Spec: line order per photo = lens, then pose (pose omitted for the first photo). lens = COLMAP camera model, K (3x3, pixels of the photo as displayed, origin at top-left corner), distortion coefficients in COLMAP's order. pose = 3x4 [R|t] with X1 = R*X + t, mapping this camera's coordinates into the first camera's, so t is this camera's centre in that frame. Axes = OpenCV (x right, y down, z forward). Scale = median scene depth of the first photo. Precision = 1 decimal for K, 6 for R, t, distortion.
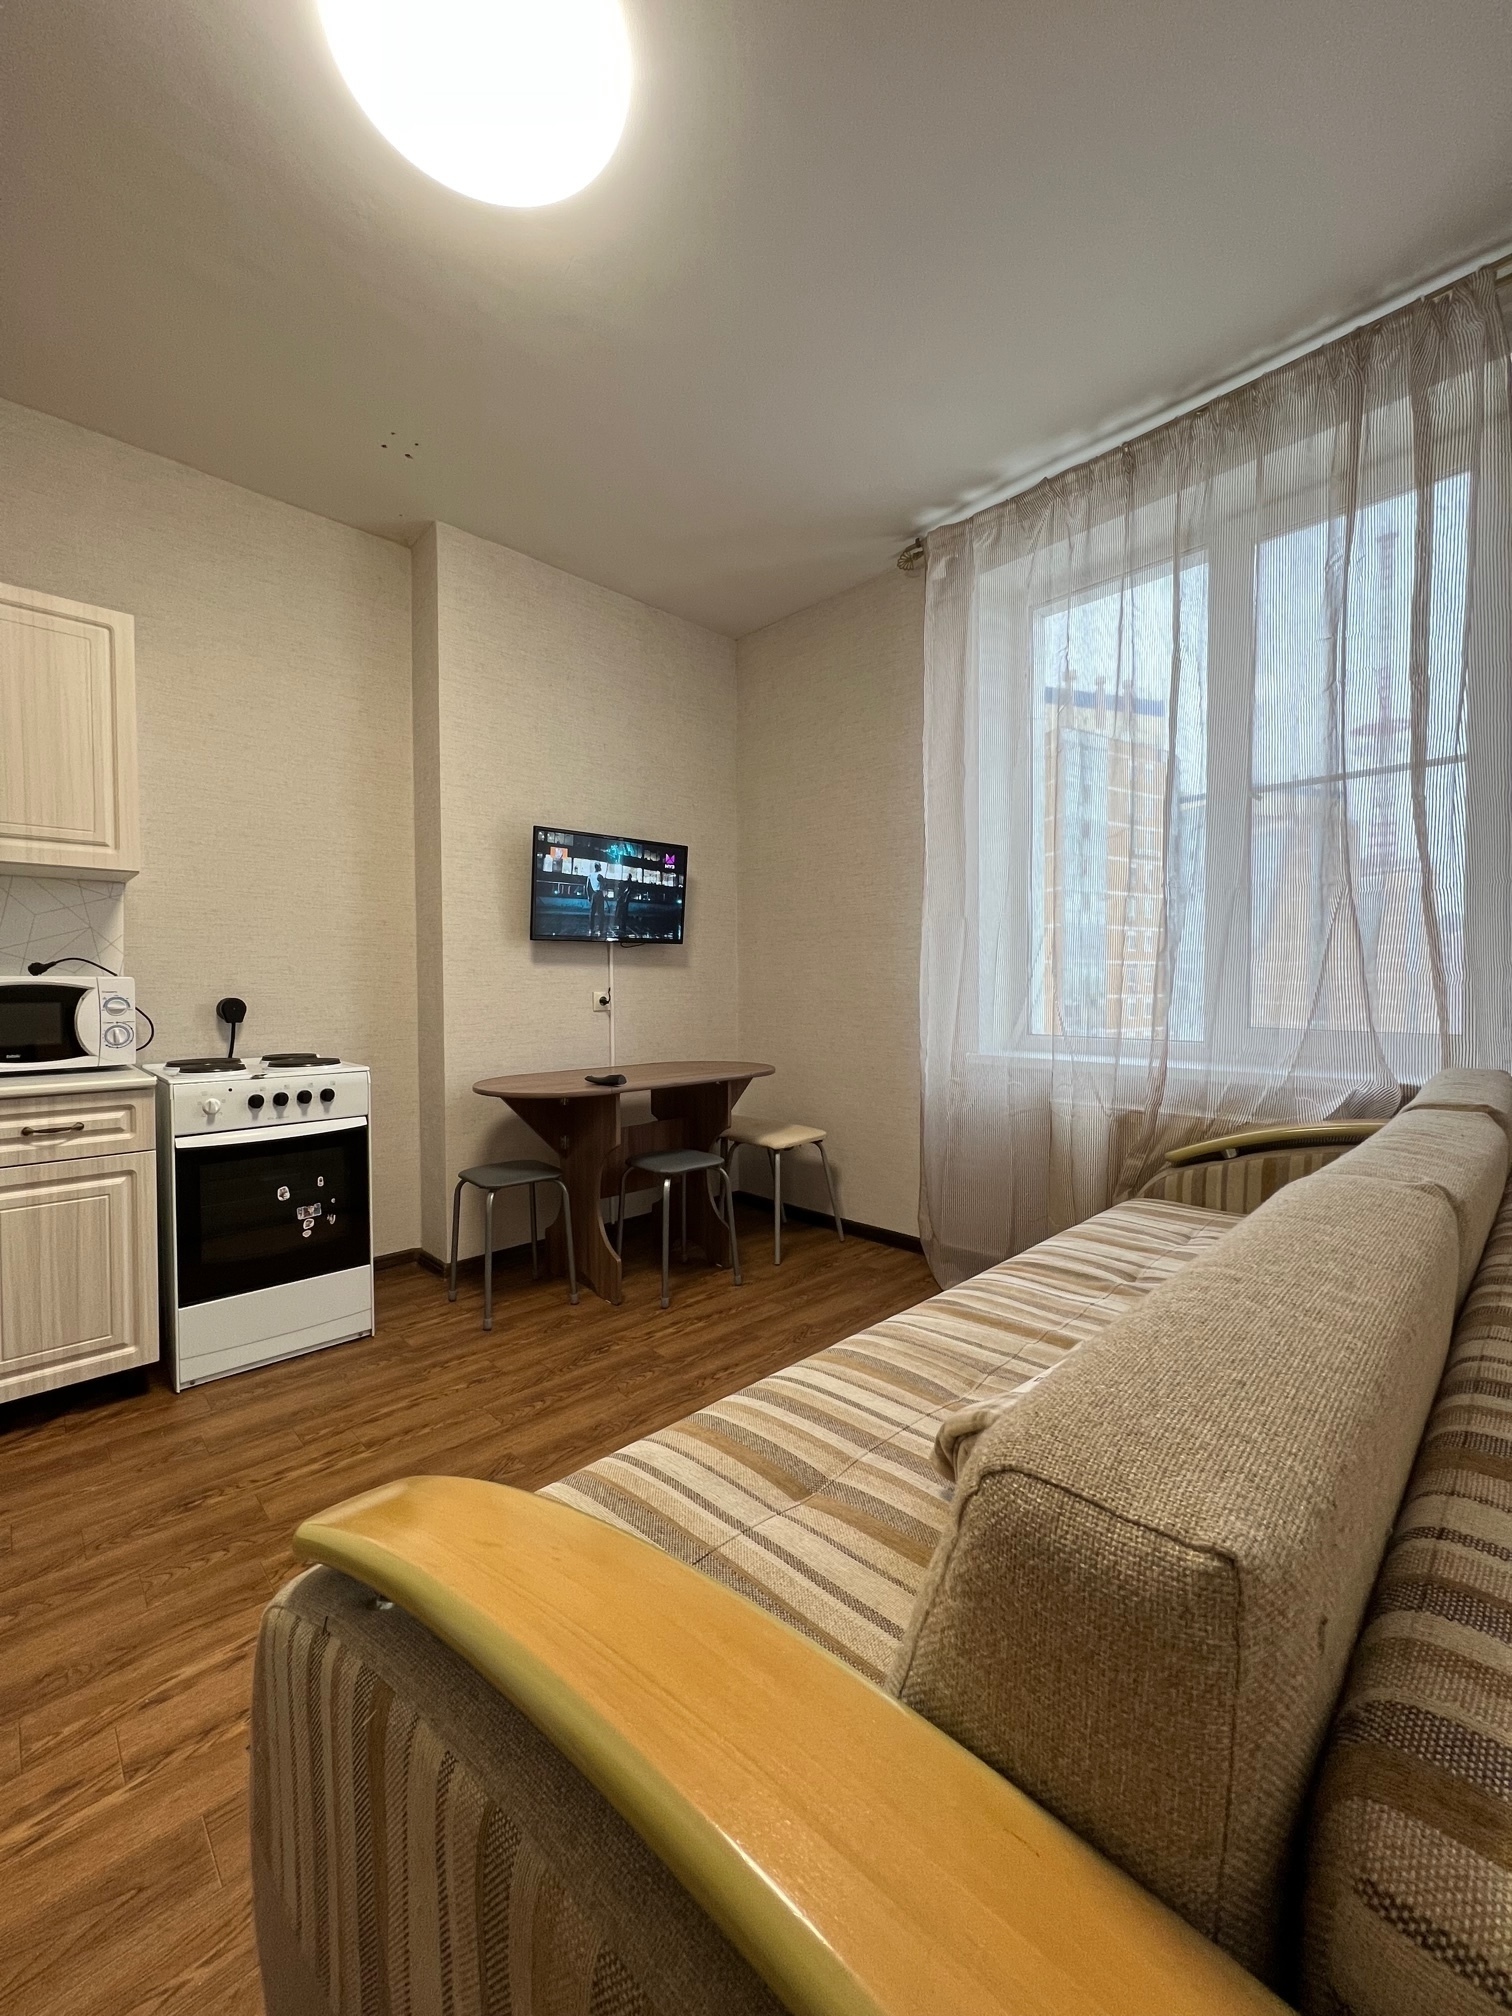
lens RADIAL K [[808.6, 0, 756.0], [0, 808.6, 1008.0], [0, 0, 1]] dist [-0.002169, 0.000131]
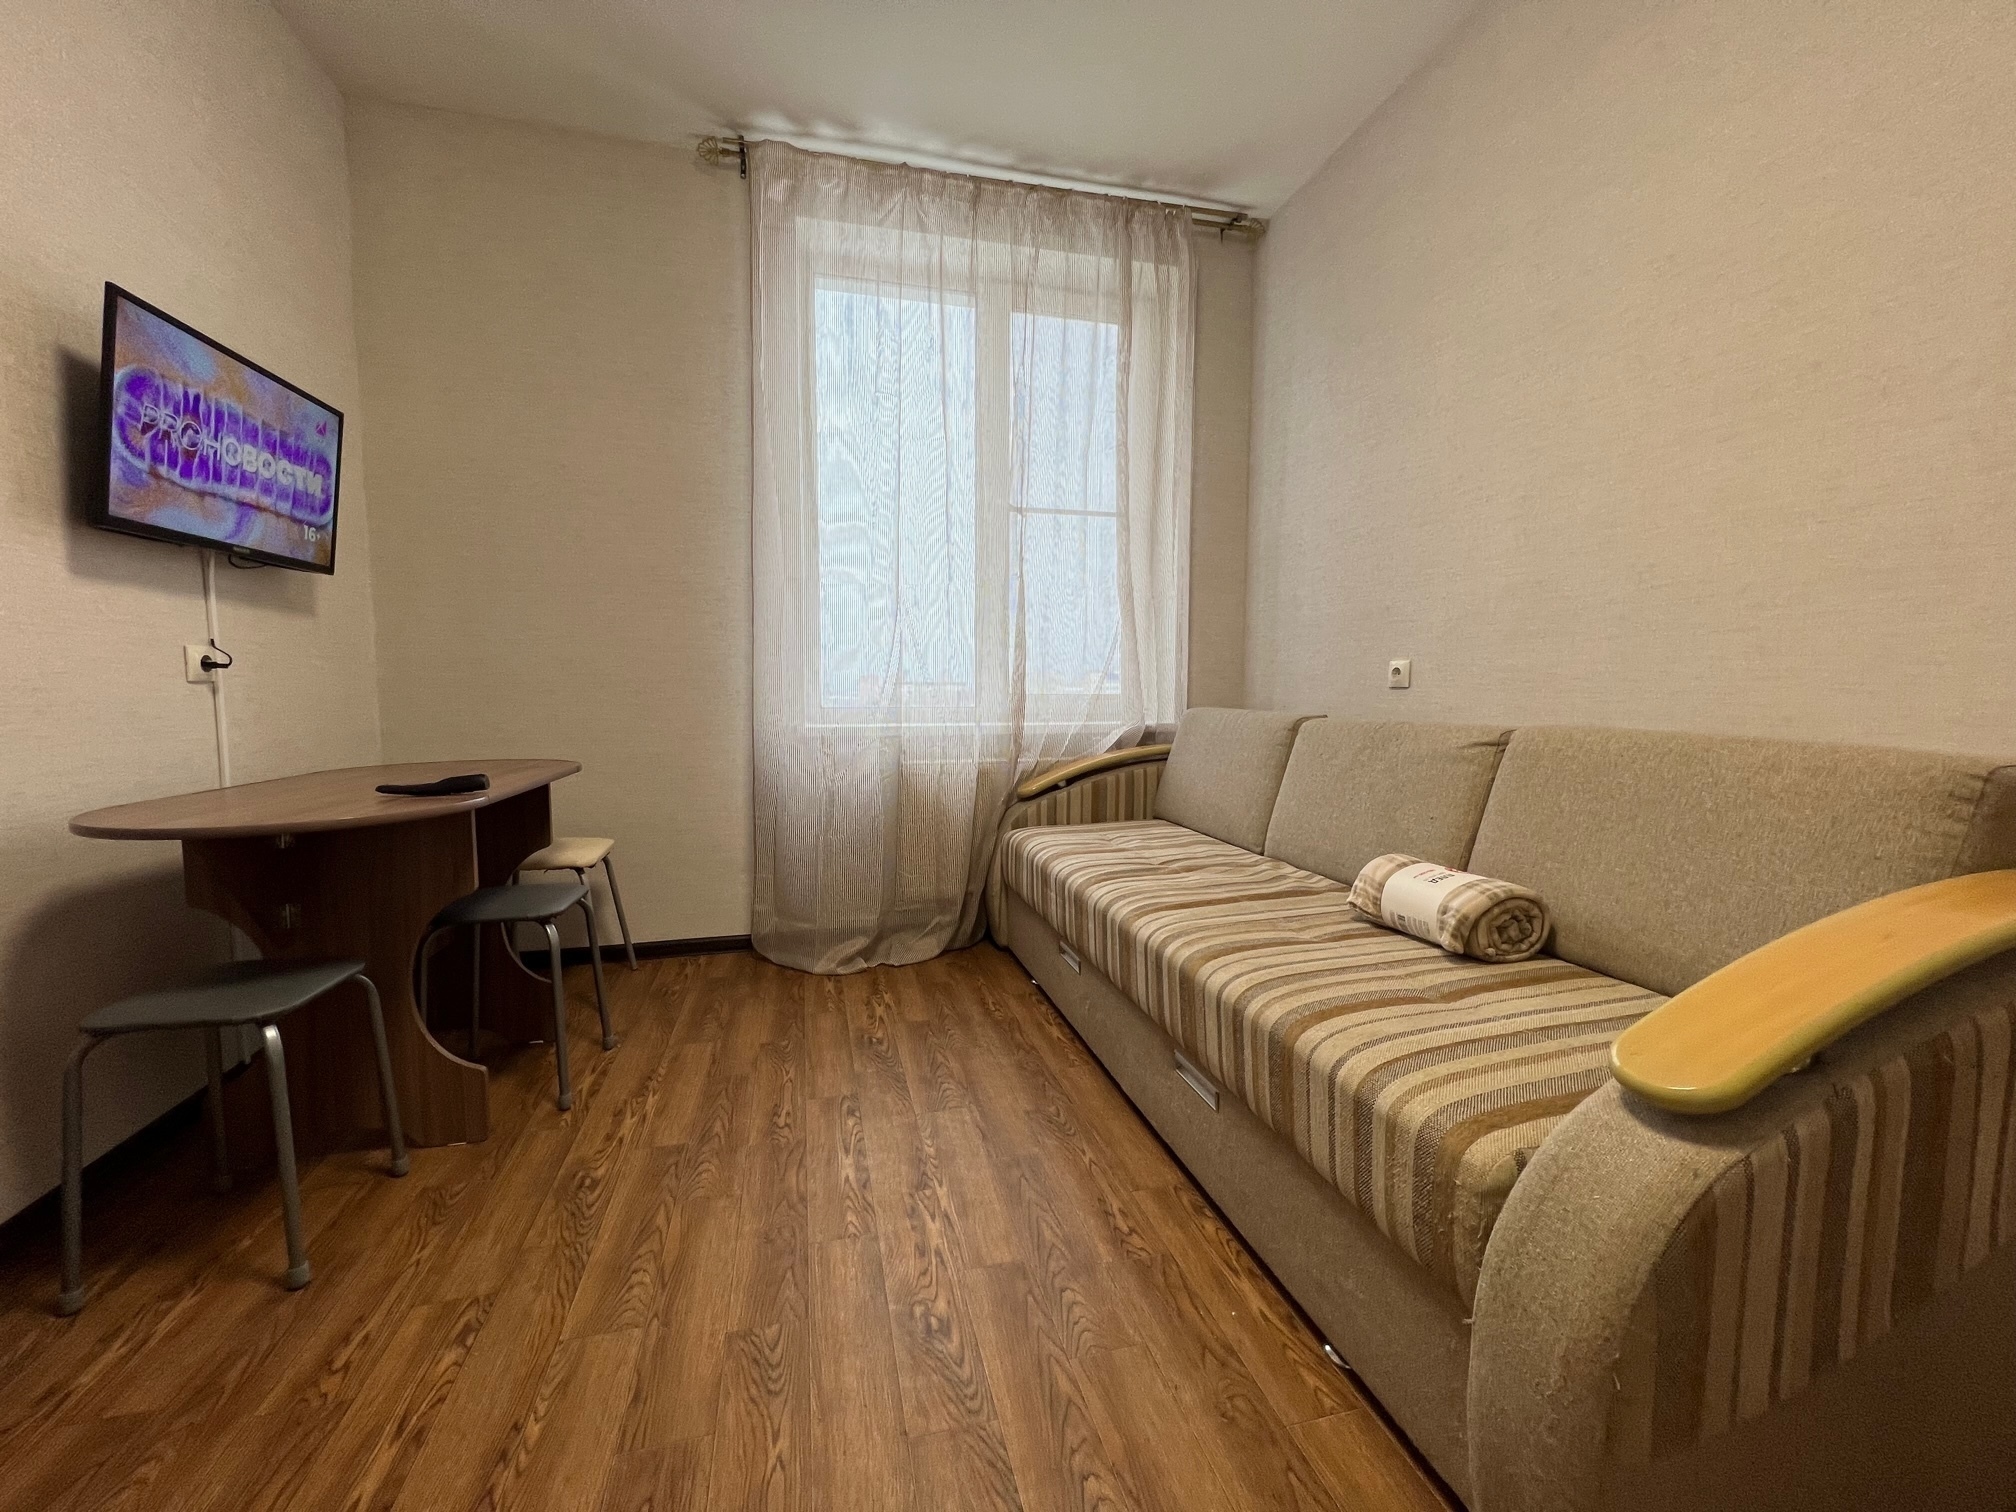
lens RADIAL K [[808.6, 0, 1011.4], [0, 808.6, 756.0], [0, 0, 1]] dist [-0.002169, 0.000131]
pose [[0.498426, -0.066594, 0.864371, -0.555516], [0.020838, 0.997678, 0.064848, 0.041661], [-0.866682, -0.014310, 0.498656, 0.378336]]
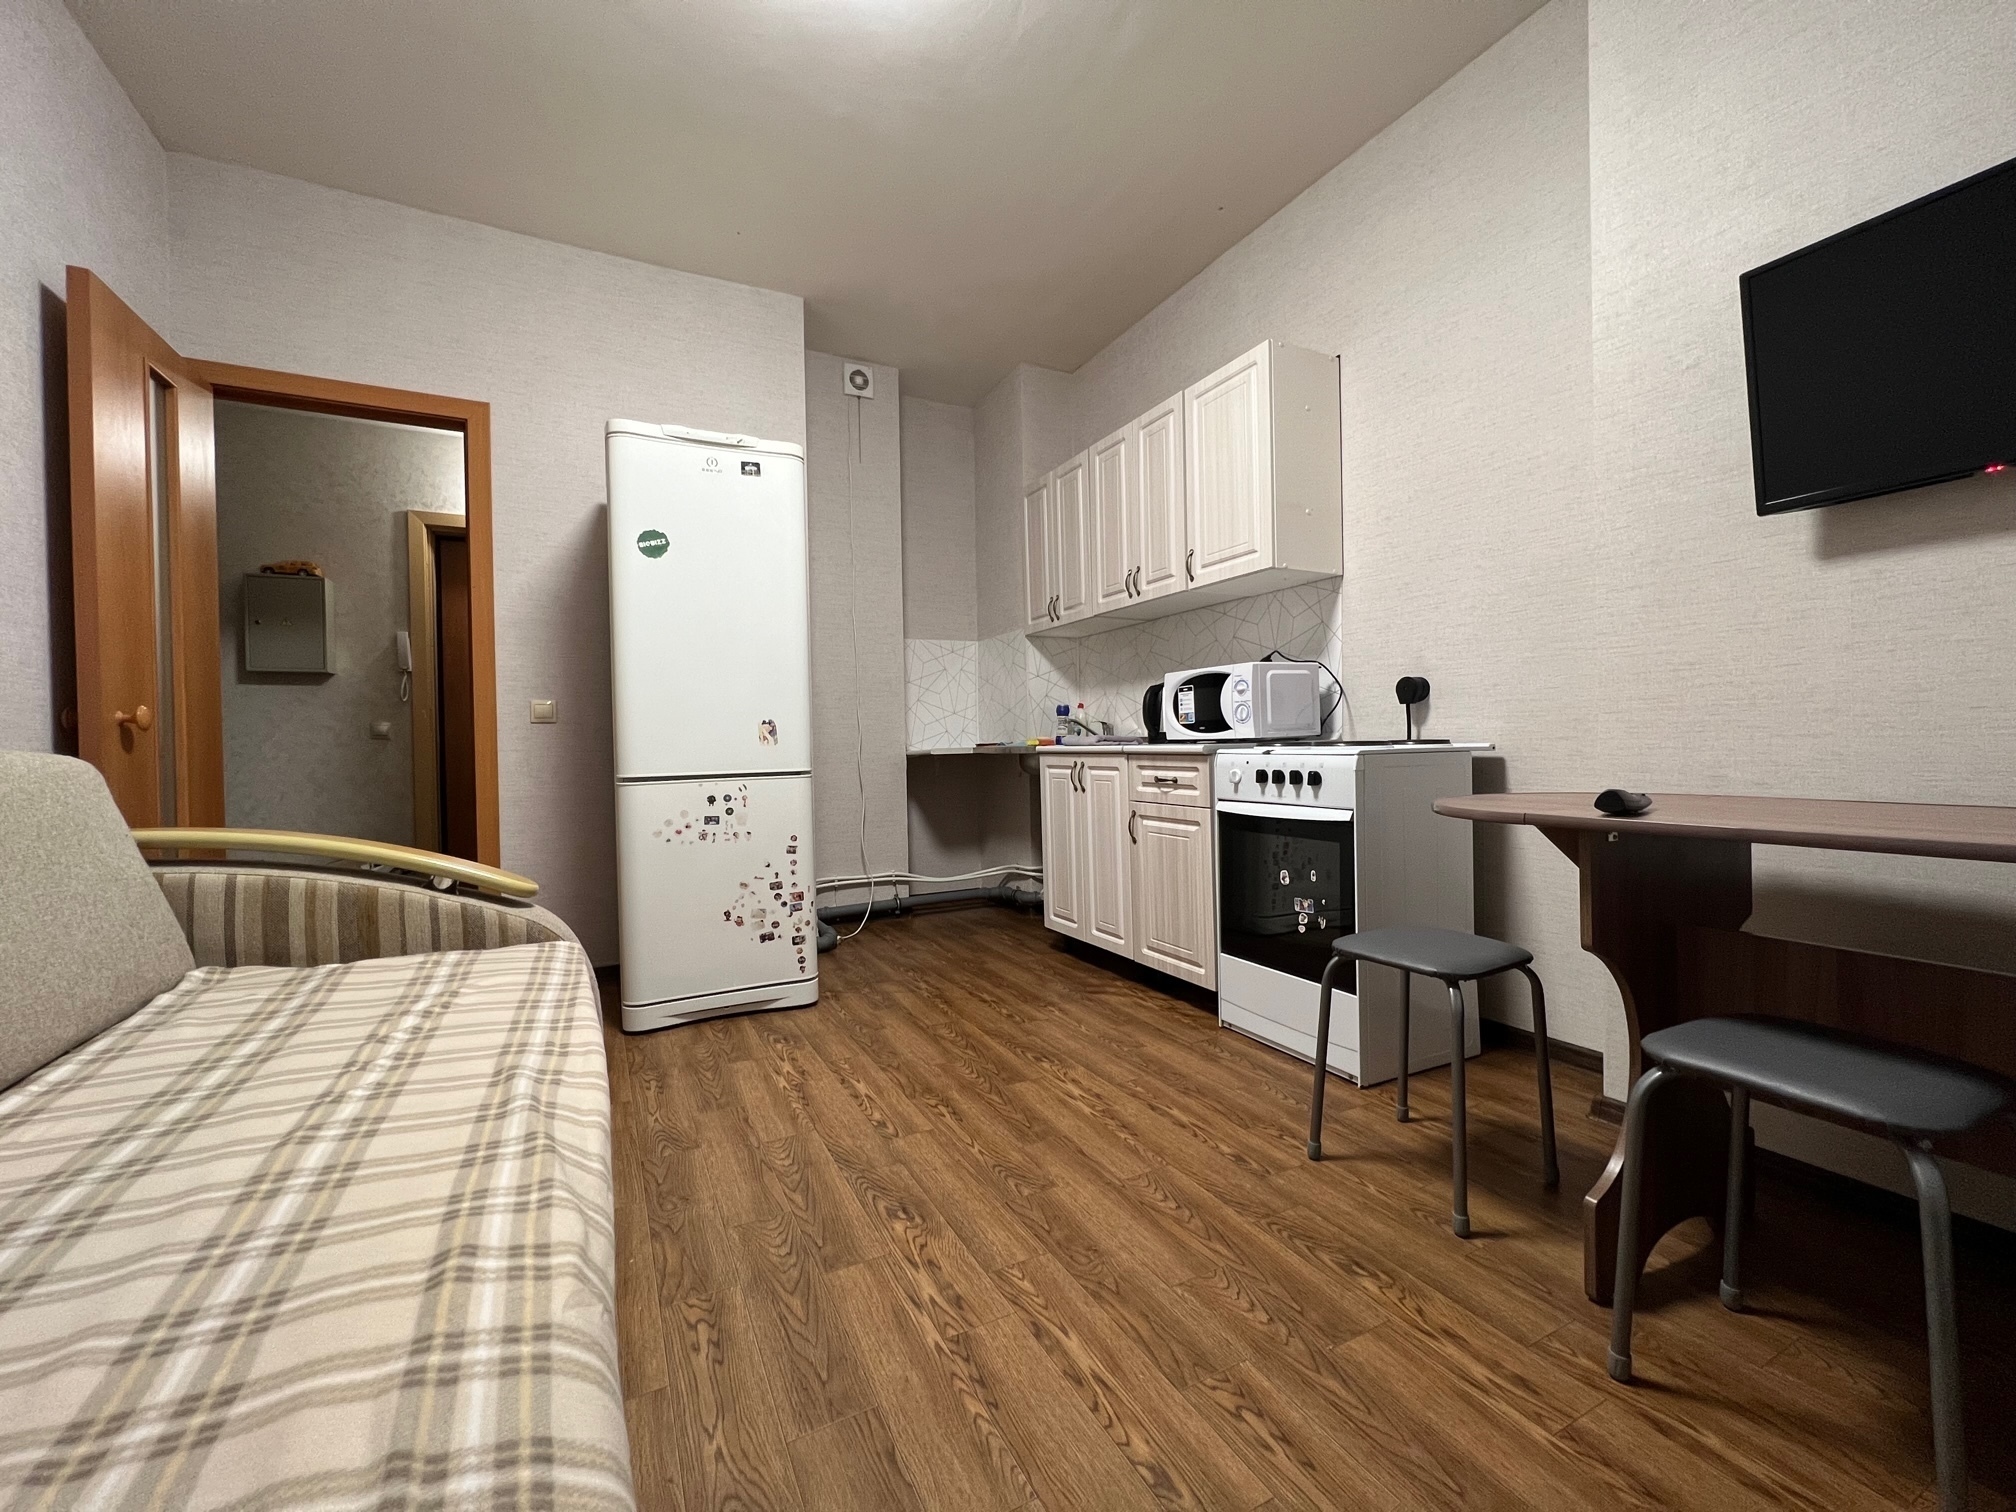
lens RADIAL K [[808.6, 0, 1011.4], [0, 808.6, 756.0], [0, 0, 1]] dist [-0.002169, 0.000131]
pose [[-0.289538, 0.026150, -0.956809, 0.392432], [-0.006024, 0.999557, 0.029141, 0.058955], [0.957147, 0.014201, -0.289253, 0.921992]]
